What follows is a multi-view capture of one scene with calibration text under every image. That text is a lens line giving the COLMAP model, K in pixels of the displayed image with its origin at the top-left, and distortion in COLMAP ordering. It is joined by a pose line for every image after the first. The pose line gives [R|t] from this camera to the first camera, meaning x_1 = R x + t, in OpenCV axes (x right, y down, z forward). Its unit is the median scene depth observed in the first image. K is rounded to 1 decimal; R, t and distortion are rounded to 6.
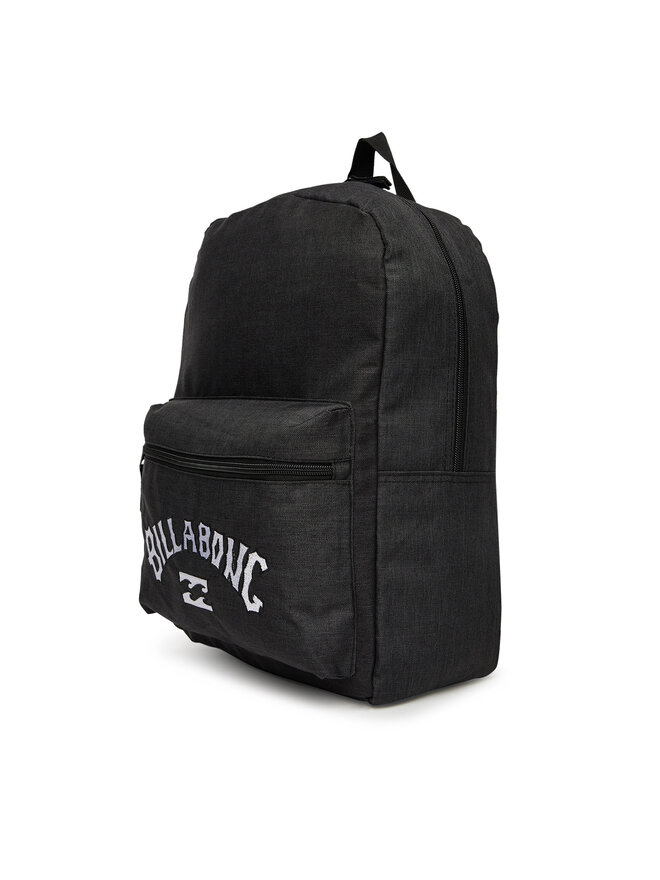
lens RADIAL K [[1095.9, 0, 328.6], [0, 1095.9, 442.8], [0, 0, 1]] dist [-0.017399, 0.000000]
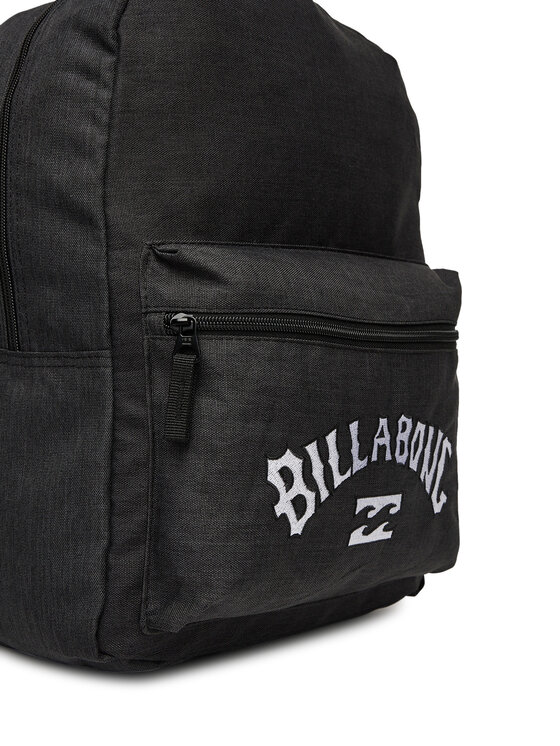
lens RADIAL K [[1145.7, 0, 278.1], [0, 1145.7, 371.1], [0, 0, 1]] dist [-0.213056, 0.000000]
pose [[-0.124976, -0.017204, 0.992011, -0.856974], [0.076391, 0.996715, 0.026909, 0.017118], [-0.989215, 0.079144, -0.123251, 1.171813]]
